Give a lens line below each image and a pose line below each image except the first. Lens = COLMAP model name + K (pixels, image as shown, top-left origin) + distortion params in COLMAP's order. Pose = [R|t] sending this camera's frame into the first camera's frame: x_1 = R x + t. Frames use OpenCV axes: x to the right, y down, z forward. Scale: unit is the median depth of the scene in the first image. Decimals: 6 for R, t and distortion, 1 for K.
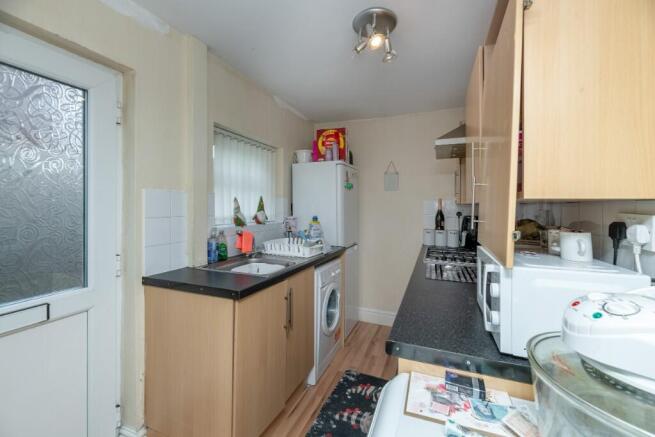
lens RADIAL K [[269.3, 0, 328.6], [0, 269.3, 204.7], [0, 0, 1]] dist [0.000545, 0.000080]
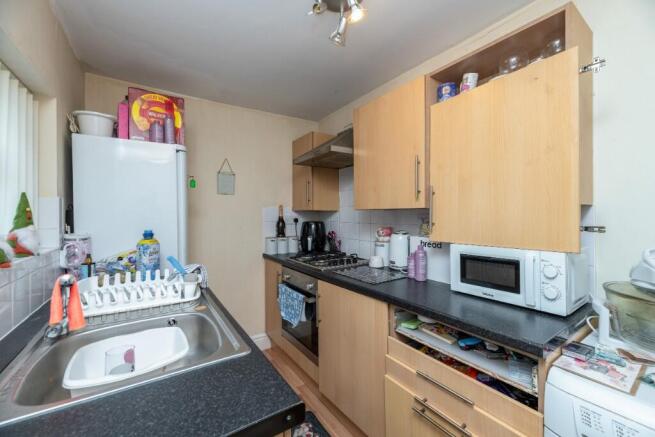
lens RADIAL K [[268.4, 0, 328.2], [0, 268.4, 210.9], [0, 0, 1]] dist [0.001650, 0.000217]
pose [[0.560389, 0.000639, 0.828229, -0.299329], [0.003916, 0.999986, -0.003421, 0.002457], [-0.828220, 0.005160, 0.560379, 0.314990]]
